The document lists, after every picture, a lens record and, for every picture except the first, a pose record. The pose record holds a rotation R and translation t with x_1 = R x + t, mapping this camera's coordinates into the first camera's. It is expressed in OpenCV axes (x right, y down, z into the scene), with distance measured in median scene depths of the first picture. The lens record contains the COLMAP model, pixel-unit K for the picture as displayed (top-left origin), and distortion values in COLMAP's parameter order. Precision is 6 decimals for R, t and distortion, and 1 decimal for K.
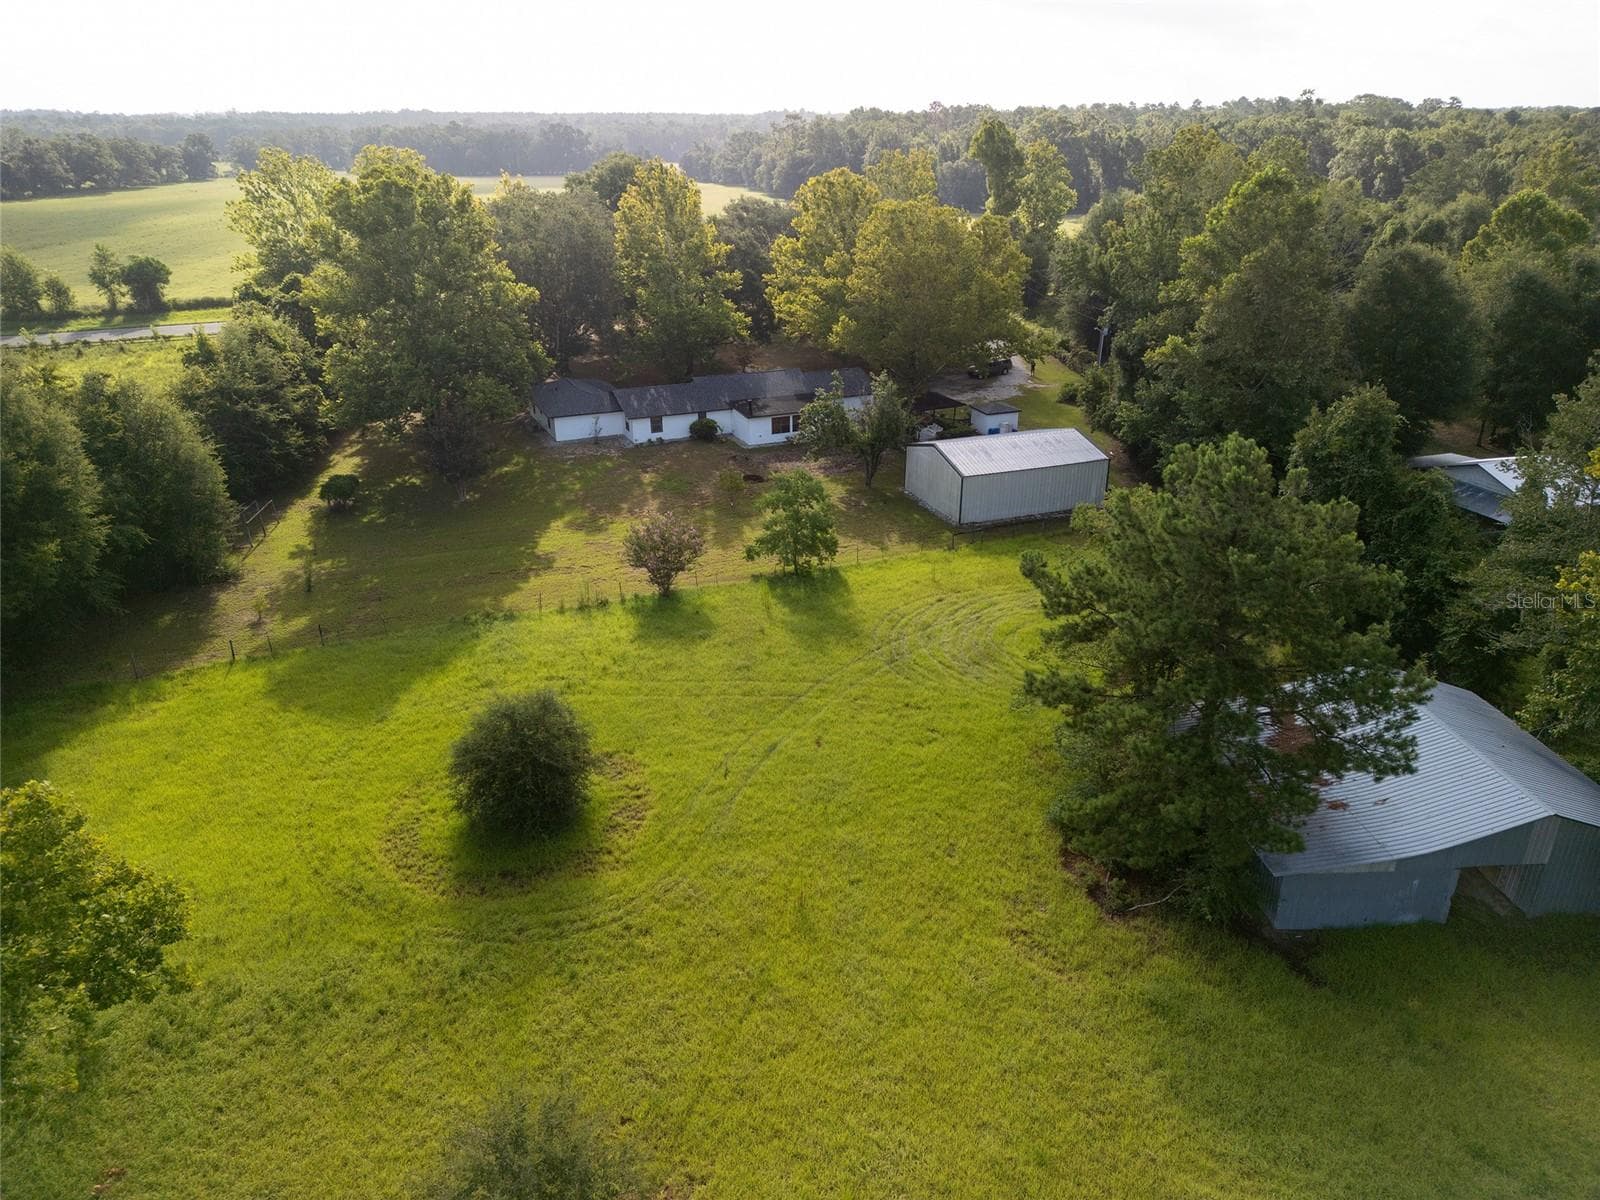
lens RADIAL K [[1130.5, 0, 800.0], [0, 1130.5, 600.0], [0, 0, 1]] dist [0.075152, -0.095017]
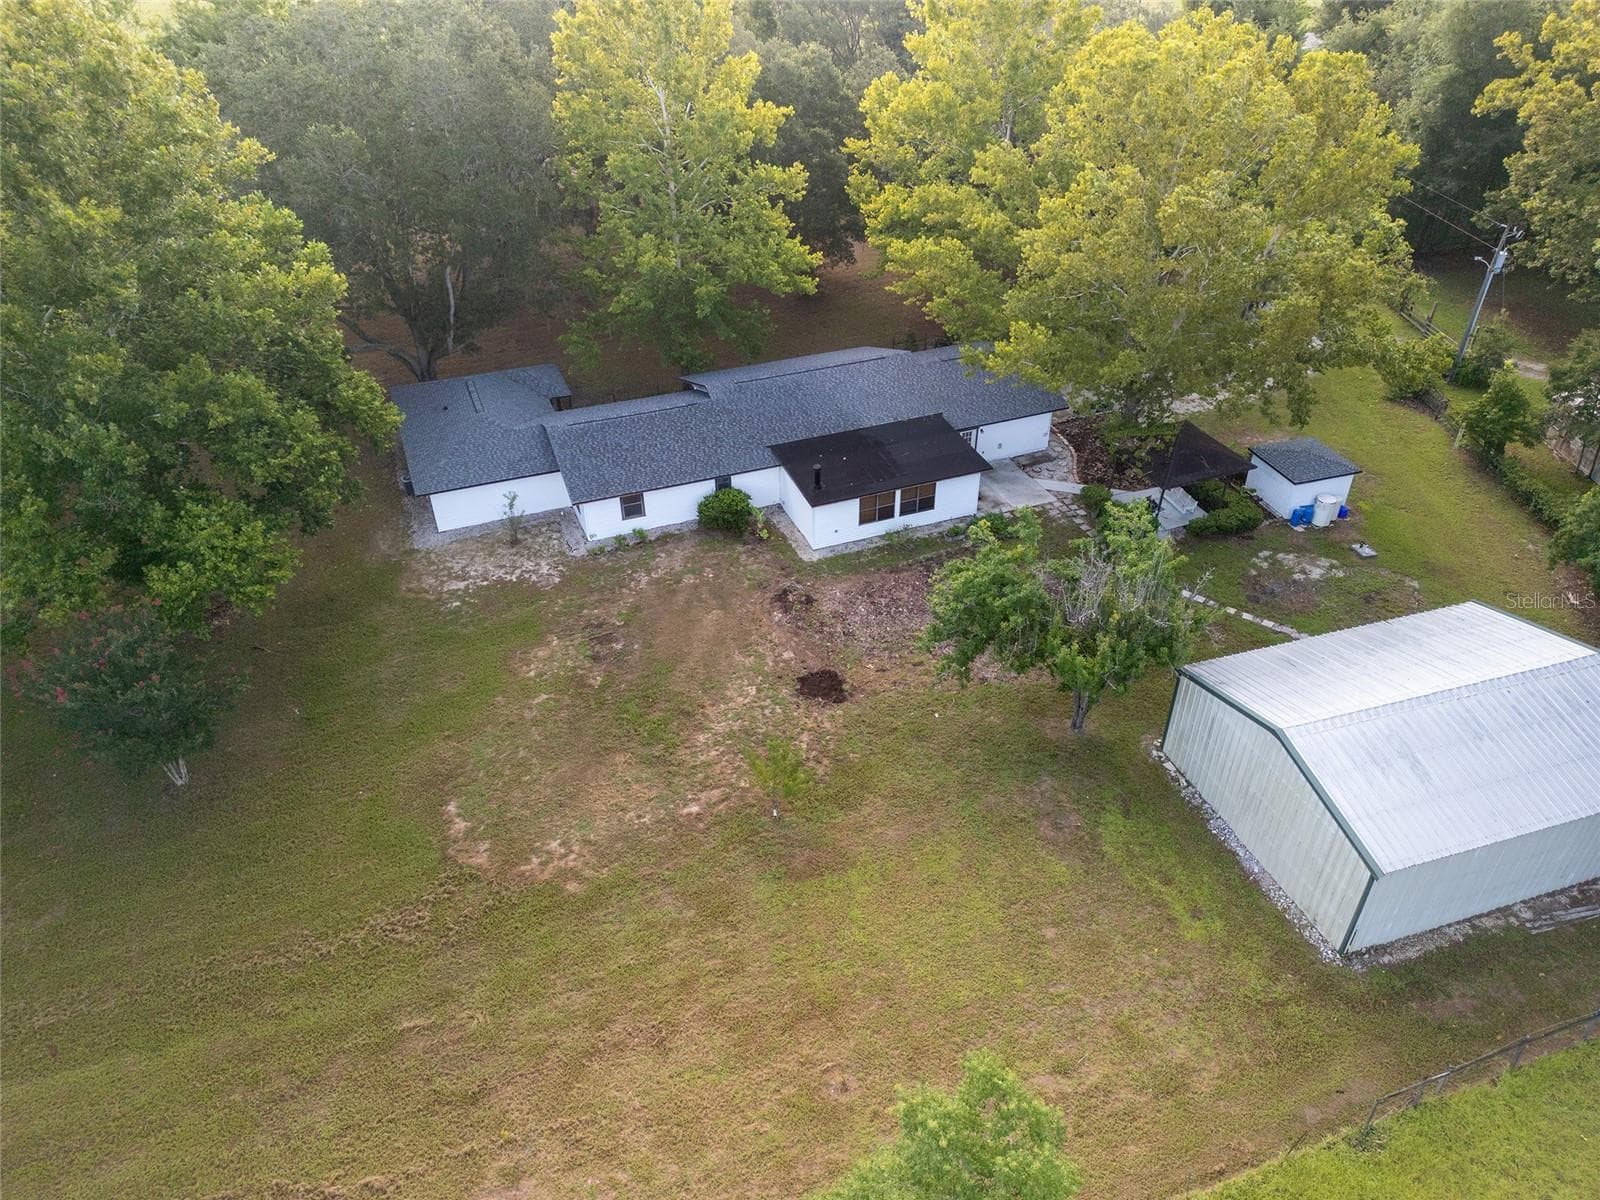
lens RADIAL K [[1130.5, 0, 800.0], [0, 1130.5, 600.0], [0, 0, 1]] dist [0.075152, -0.095017]
pose [[0.998770, 0.029367, -0.039941, -0.029966], [-0.020172, 0.976693, 0.213692, -0.220801], [0.045285, -0.212624, 0.976084, 0.495415]]
